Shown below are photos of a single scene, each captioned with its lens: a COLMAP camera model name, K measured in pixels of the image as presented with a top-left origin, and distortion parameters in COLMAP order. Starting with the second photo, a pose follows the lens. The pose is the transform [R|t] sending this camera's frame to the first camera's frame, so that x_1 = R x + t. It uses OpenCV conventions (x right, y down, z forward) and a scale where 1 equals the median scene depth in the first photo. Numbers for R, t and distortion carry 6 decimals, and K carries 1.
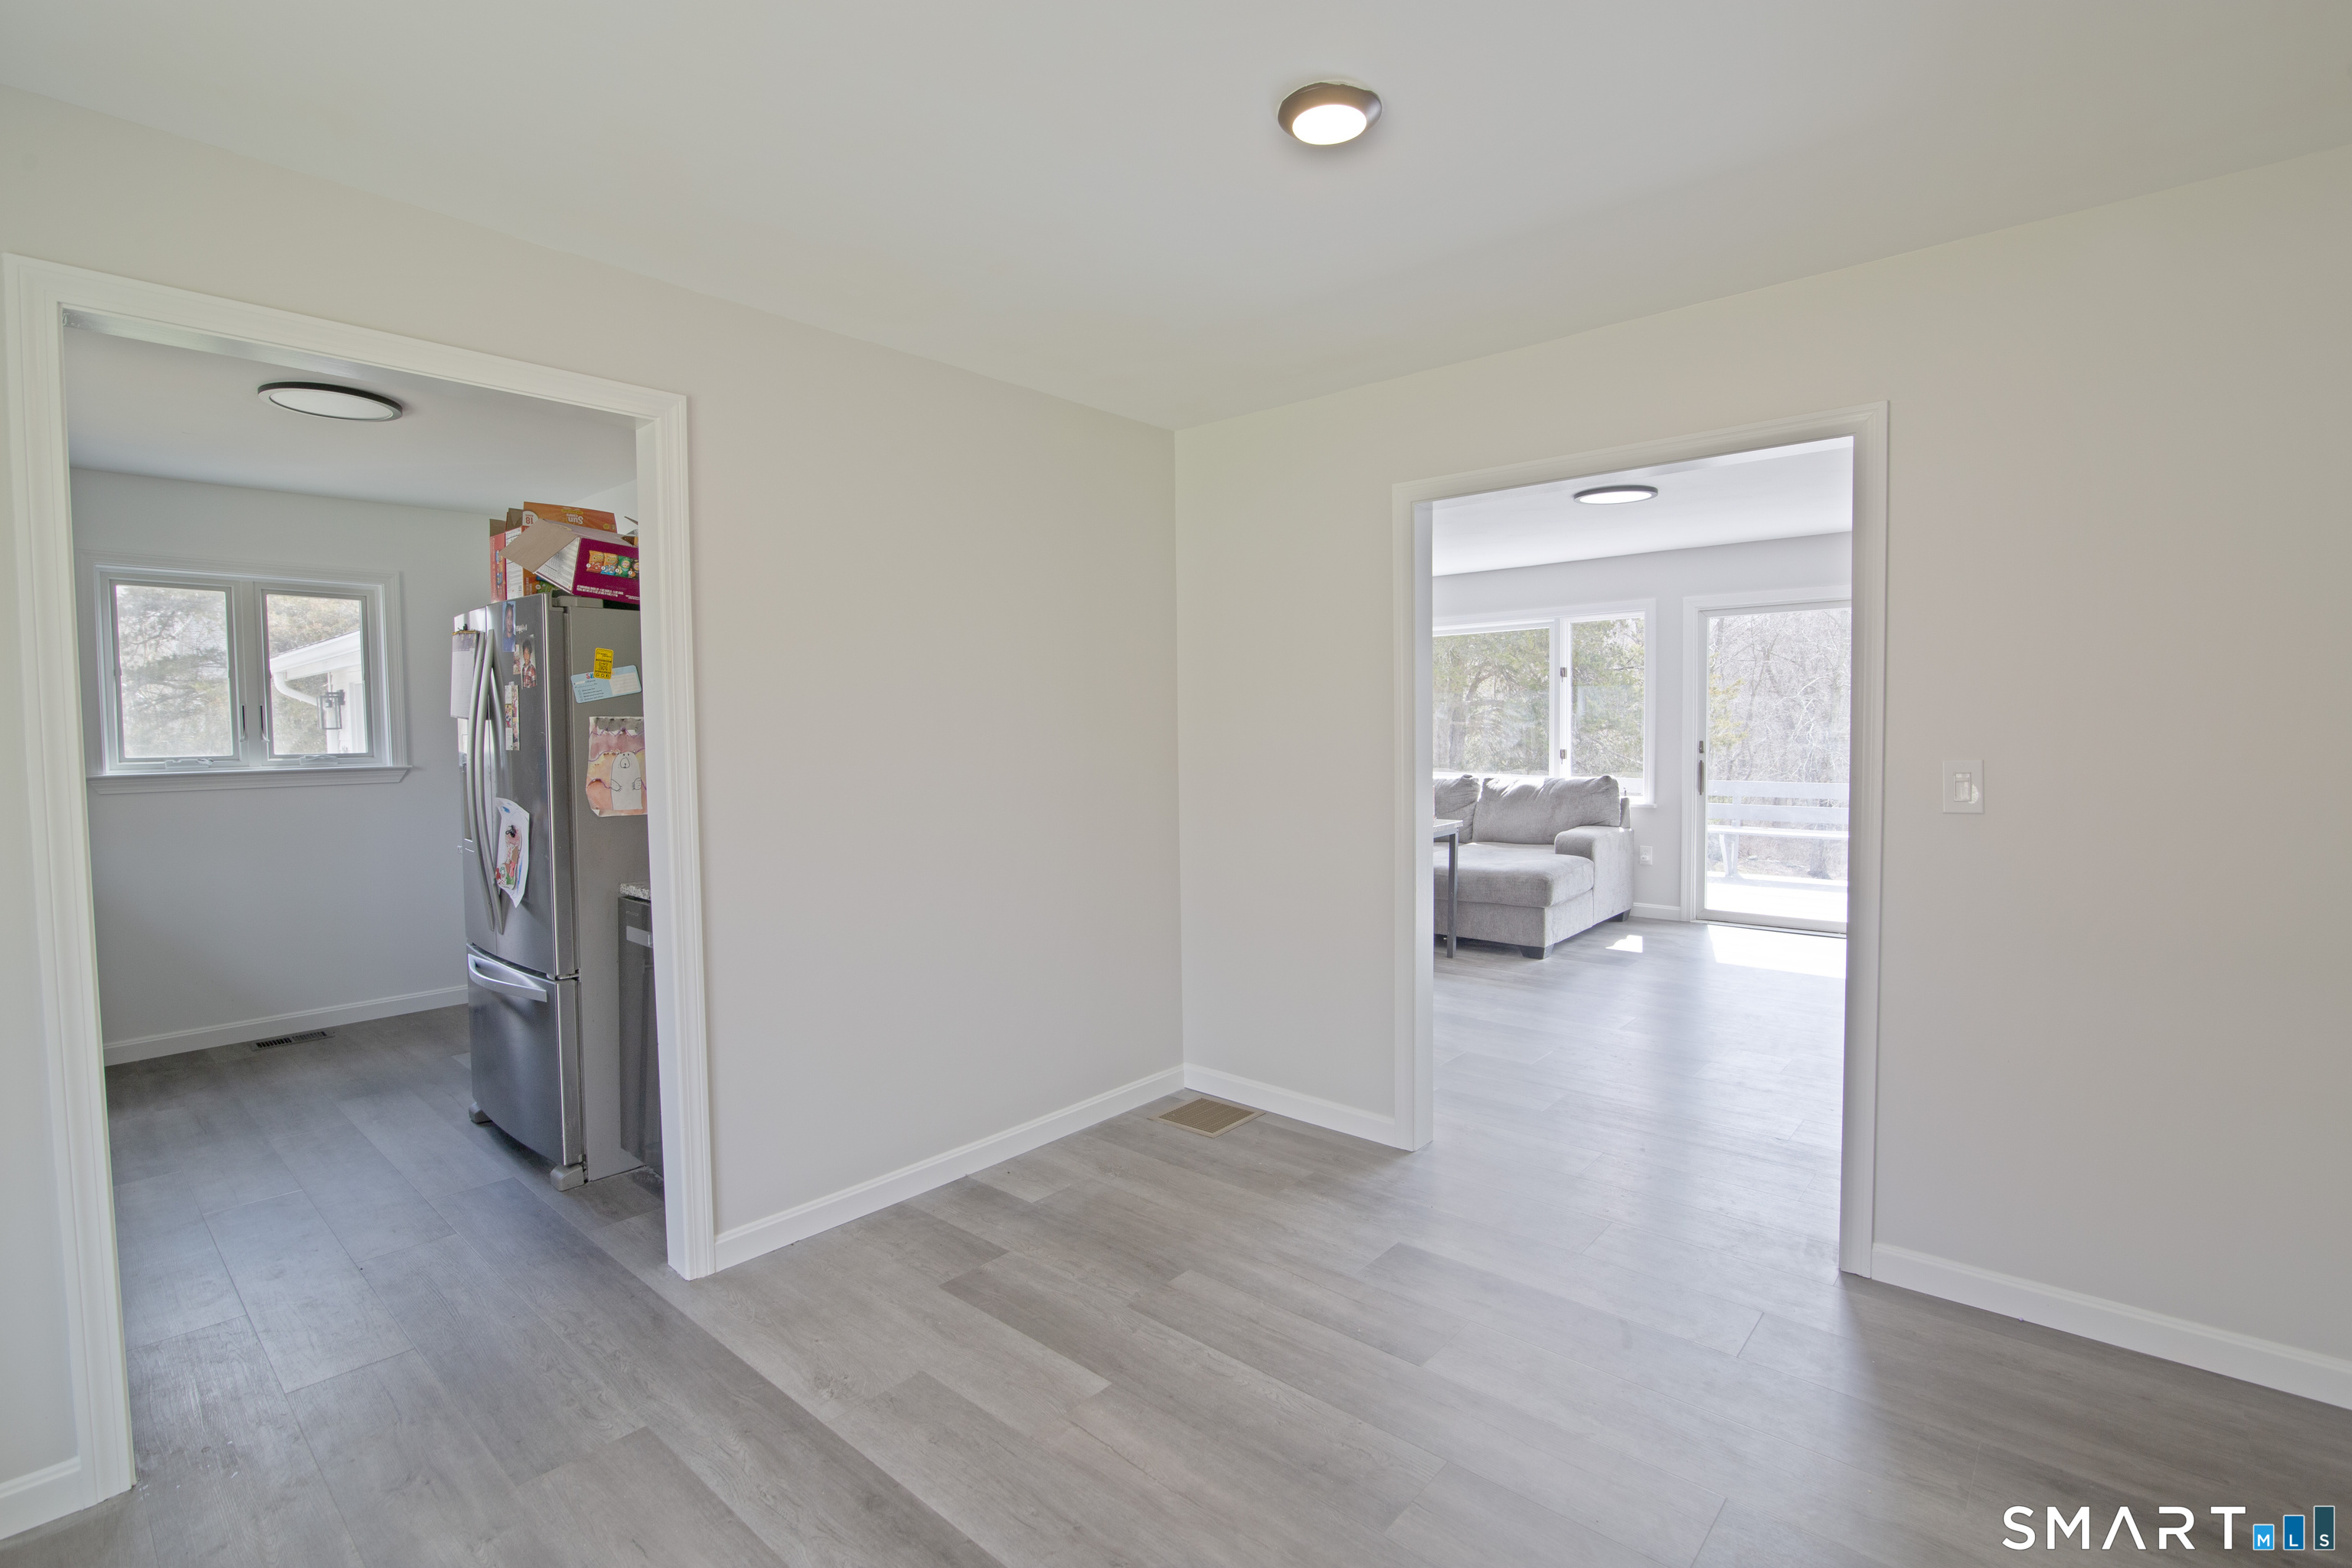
lens RADIAL K [[1073.9, 0, 1169.2], [0, 1073.9, 775.4], [0, 0, 1]] dist [-0.023120, 0.002532]
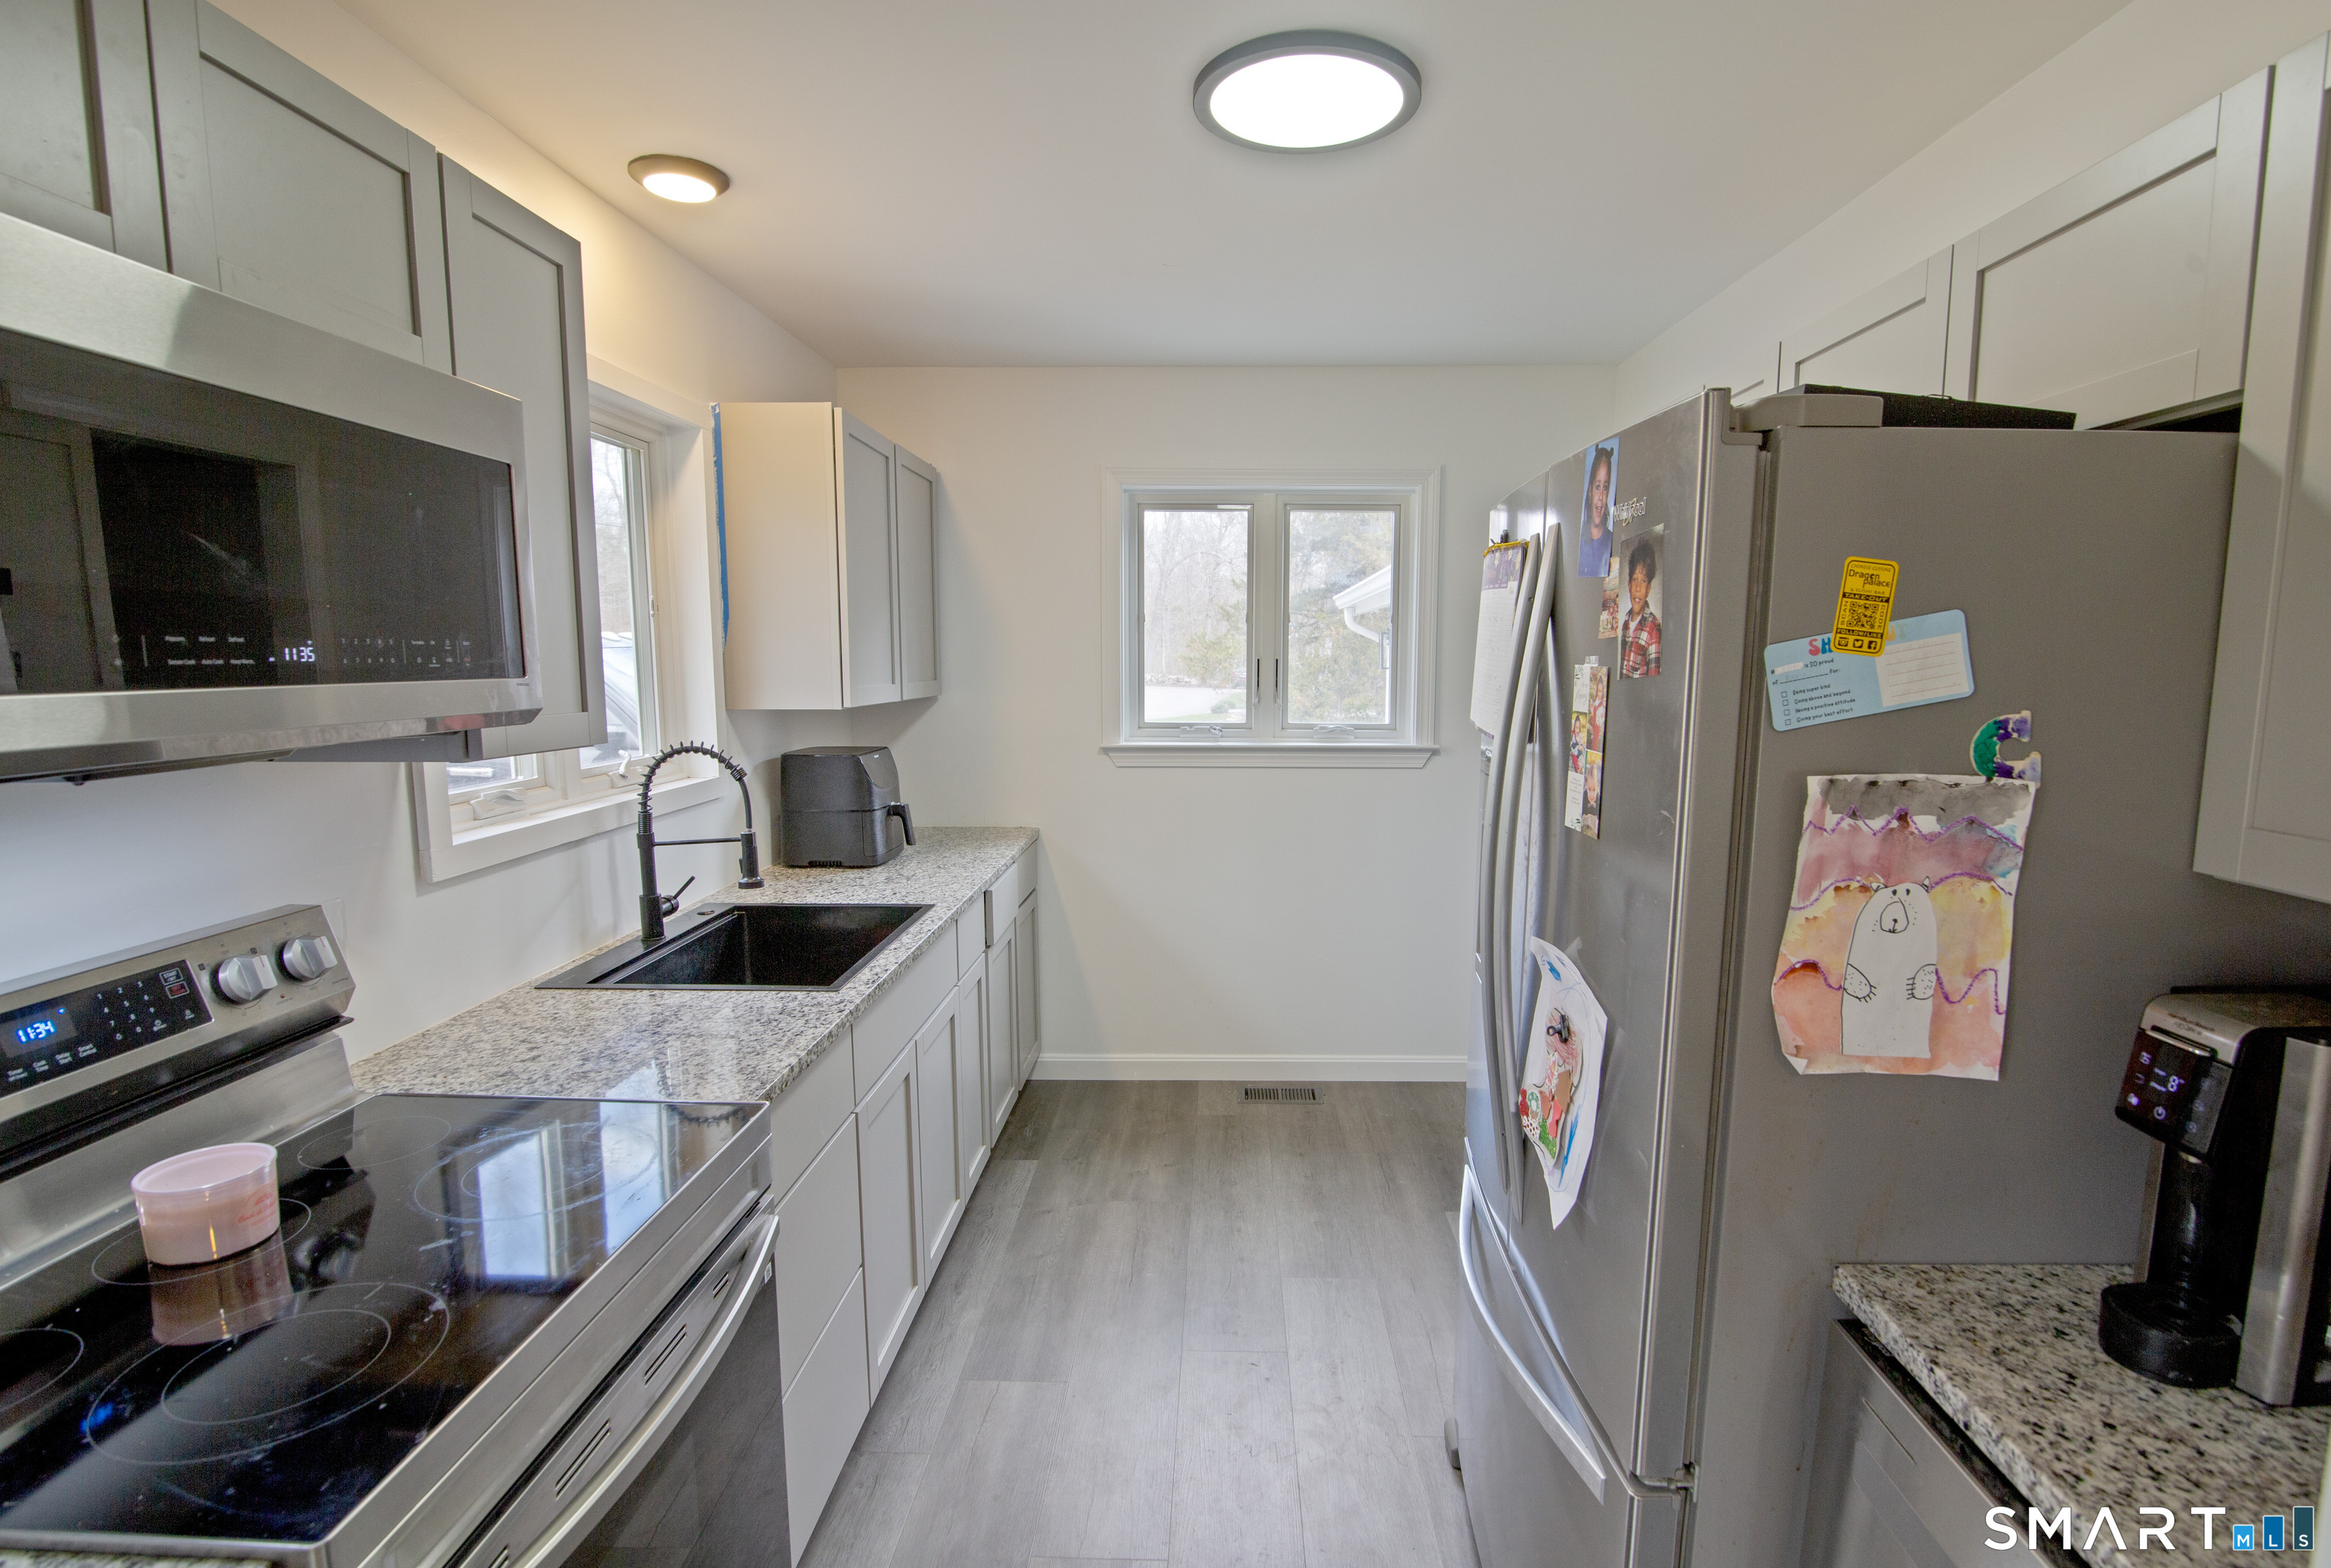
lens RADIAL K [[1113.1, 0, 1209.0], [0, 1113.1, 793.5], [0, 0, 1]] dist [-0.022674, -0.000018]
pose [[0.652130, 0.109292, -0.750188, -0.419277], [-0.046952, 0.993477, 0.103921, -0.077158], [0.756652, -0.032547, 0.653007, 0.659385]]
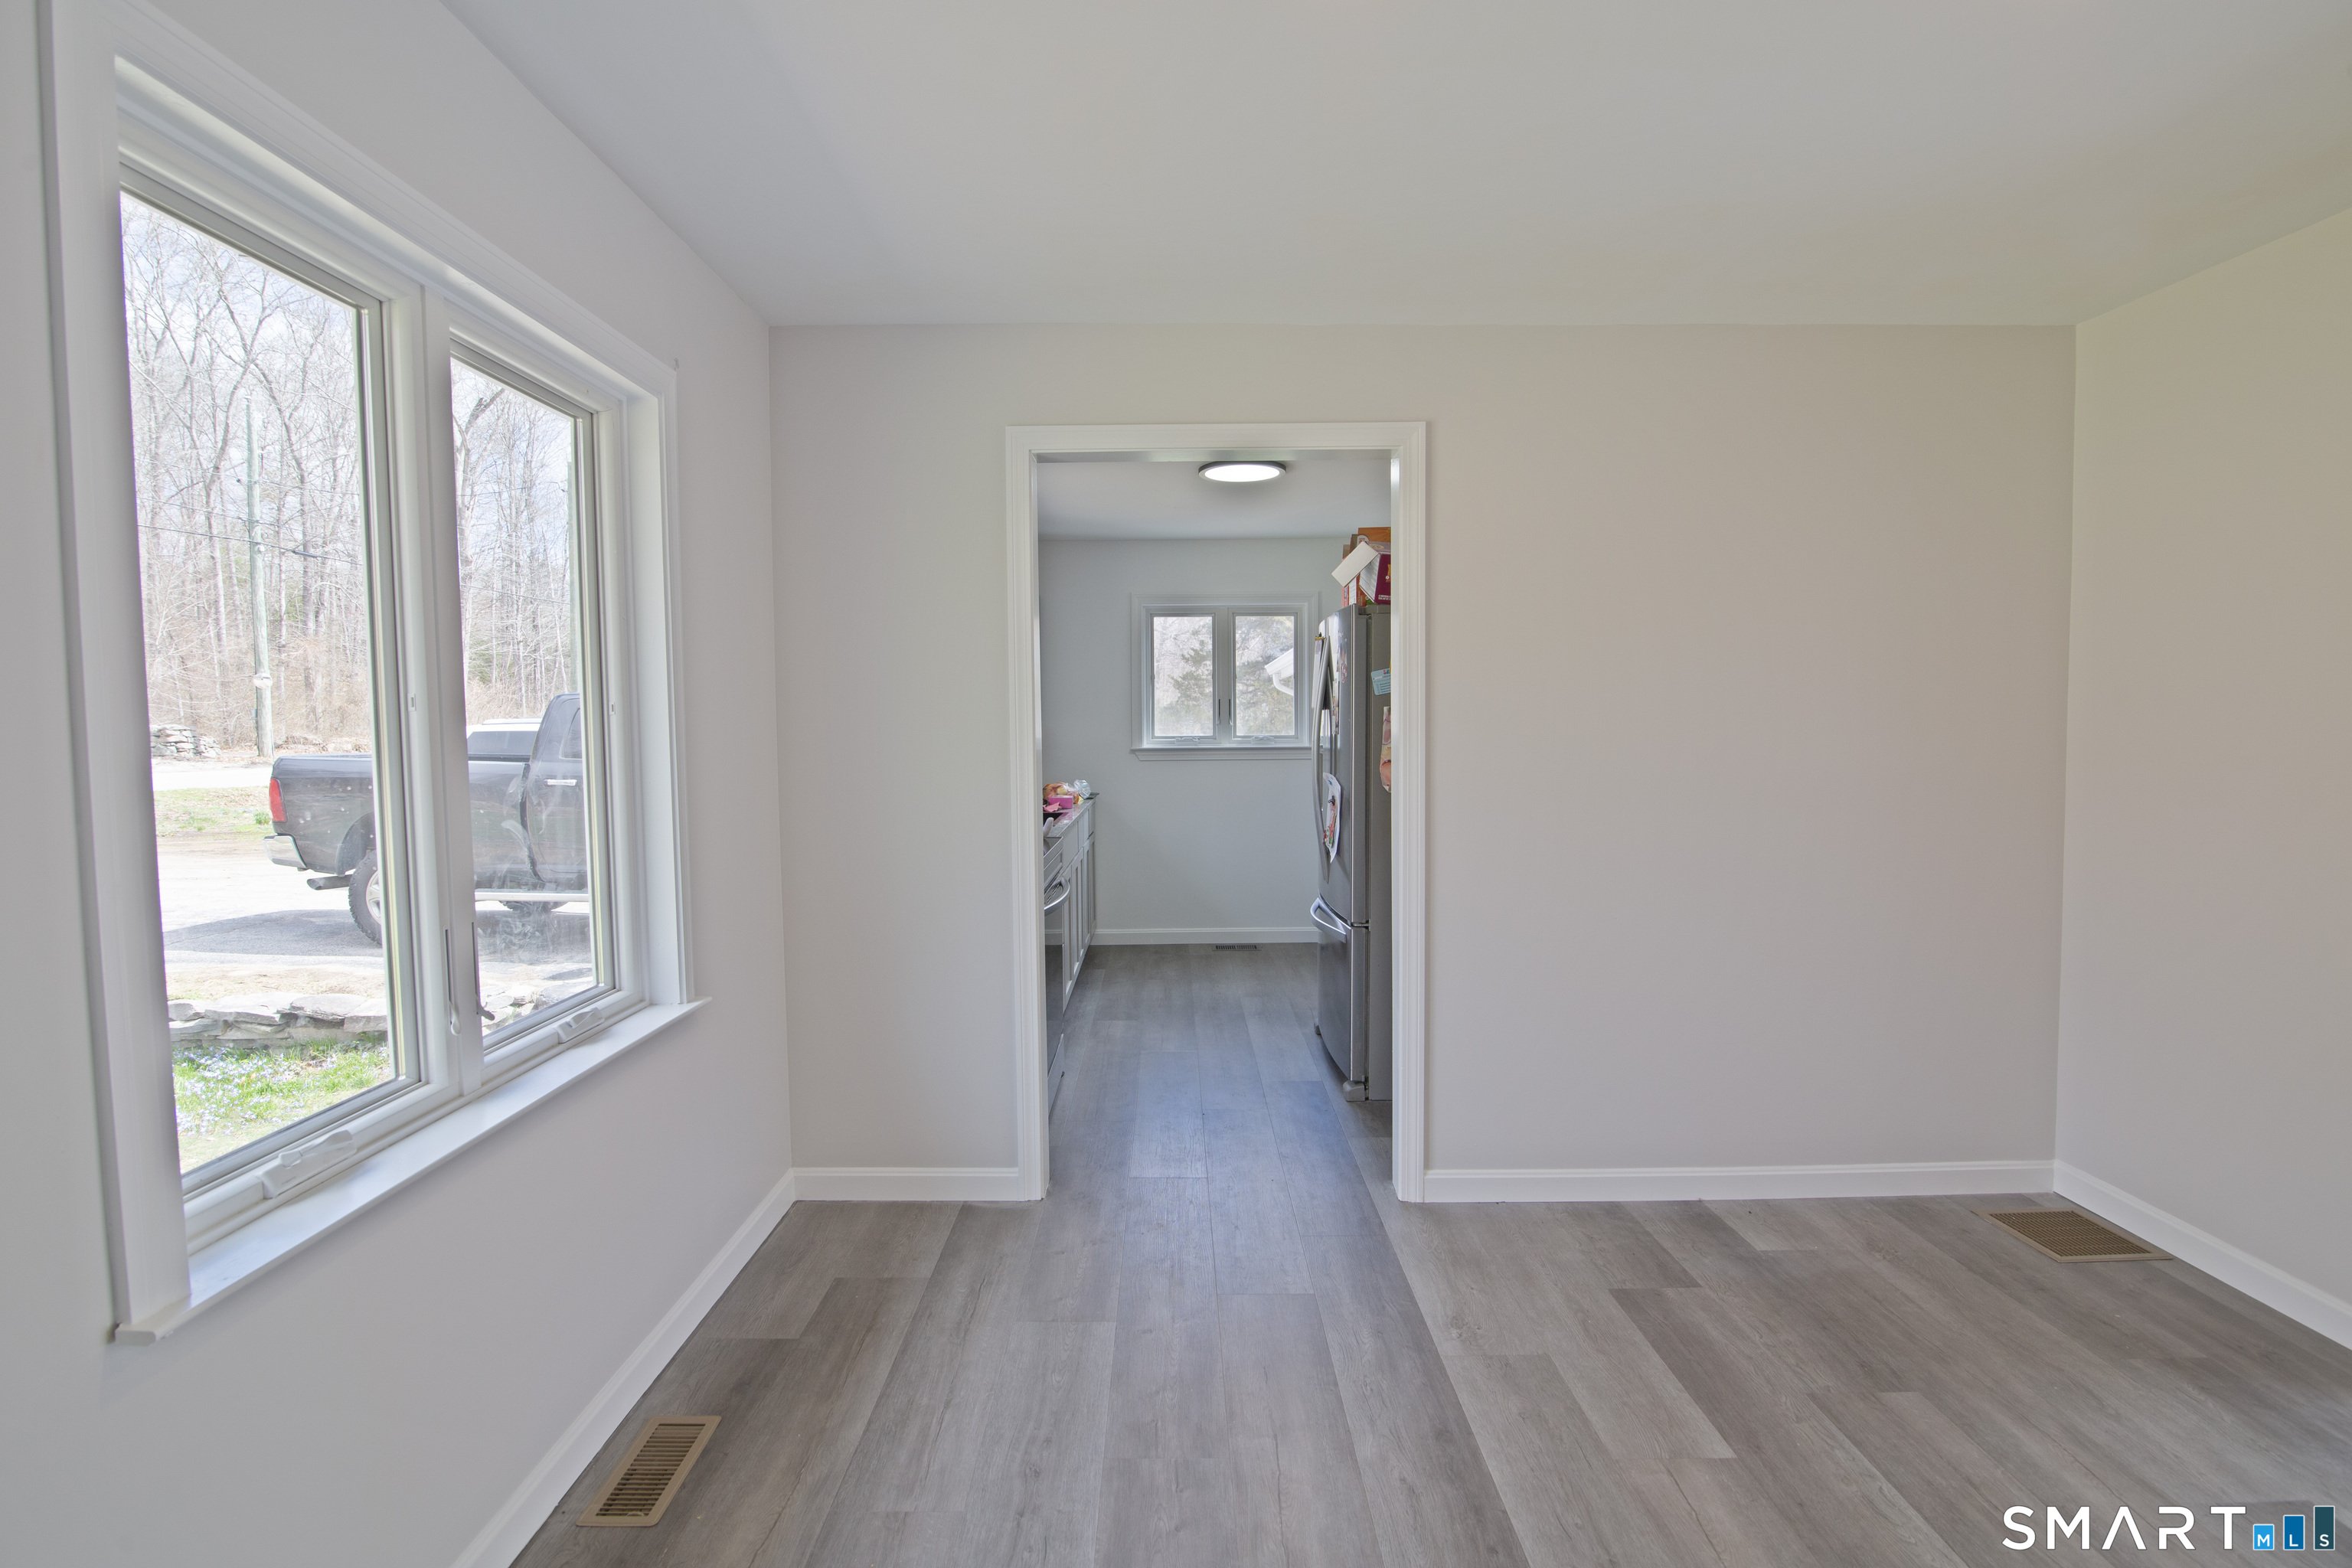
lens RADIAL K [[1073.9, 0, 1169.2], [0, 1073.9, 775.4], [0, 0, 1]] dist [-0.023120, 0.002532]
pose [[0.664192, 0.042477, -0.746354, 0.185731], [-0.034531, 0.999062, 0.026130, -0.002148], [0.746764, 0.008417, 0.665036, 0.040426]]
